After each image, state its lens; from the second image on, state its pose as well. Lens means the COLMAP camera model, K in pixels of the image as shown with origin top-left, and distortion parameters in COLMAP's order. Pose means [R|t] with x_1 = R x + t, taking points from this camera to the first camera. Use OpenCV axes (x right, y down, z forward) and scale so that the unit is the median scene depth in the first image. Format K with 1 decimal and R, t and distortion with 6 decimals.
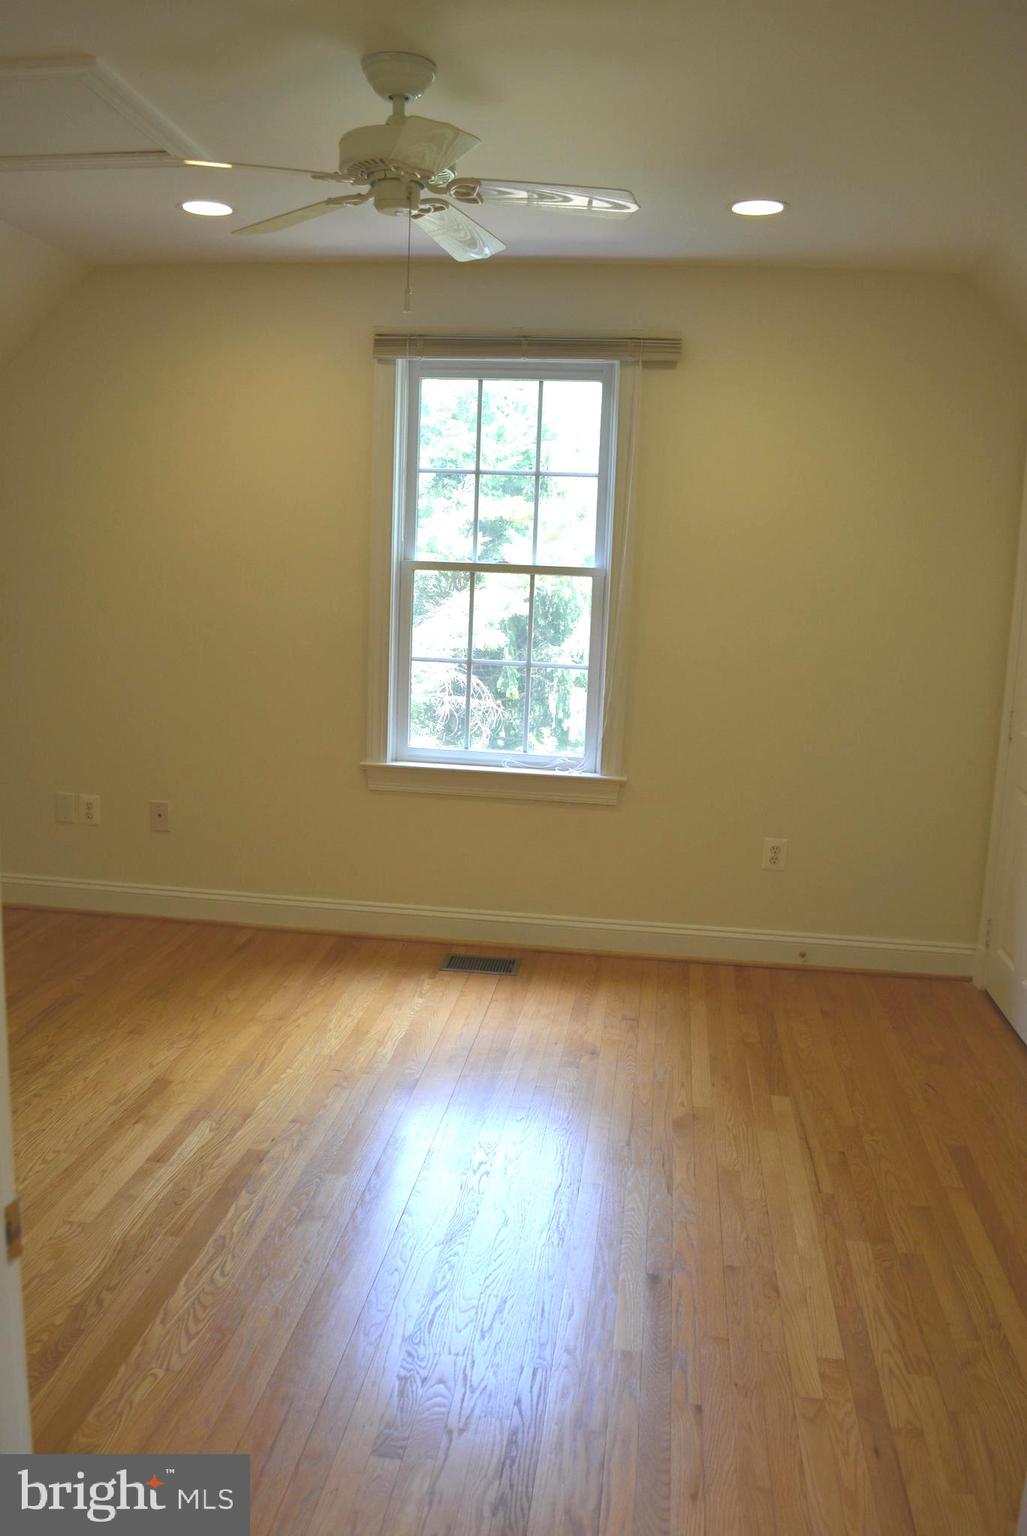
lens RADIAL K [[1215.5, 0, 512.1], [0, 1215.5, 760.3], [0, 0, 1]] dist [-0.083917, 0.015529]
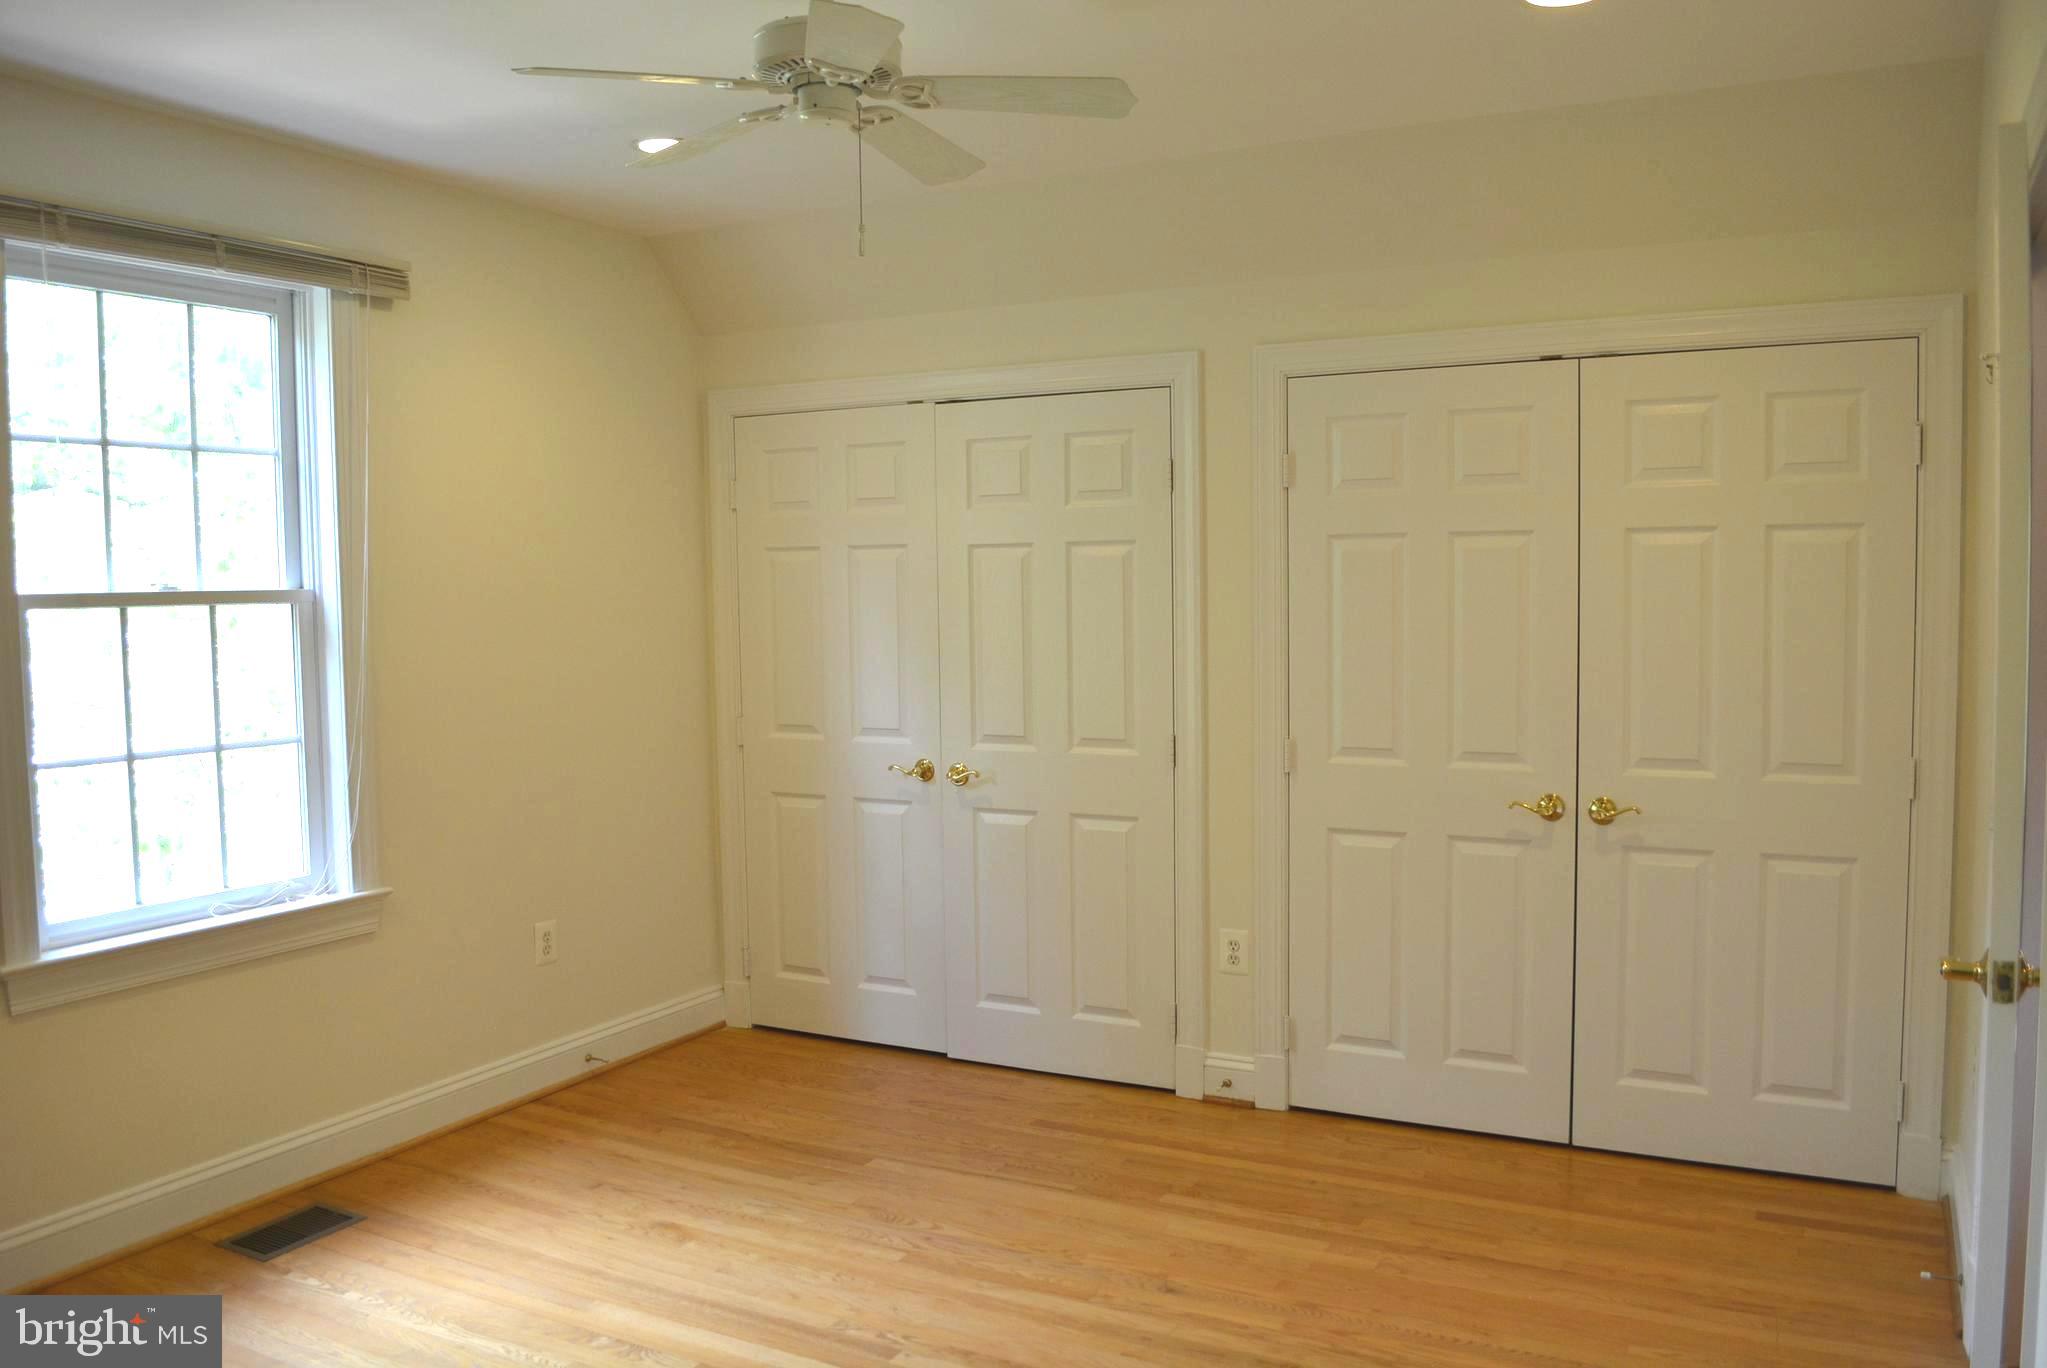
lens RADIAL K [[1619.9, 0, 1017.6], [0, 1619.9, 686.7], [0, 0, 1]] dist [-0.083917, 0.015529]
pose [[0.353294, -0.102286, 0.929904, -0.618112], [0.182211, 0.982492, 0.038844, -0.068337], [-0.917596, 0.155715, 0.365746, 0.325704]]
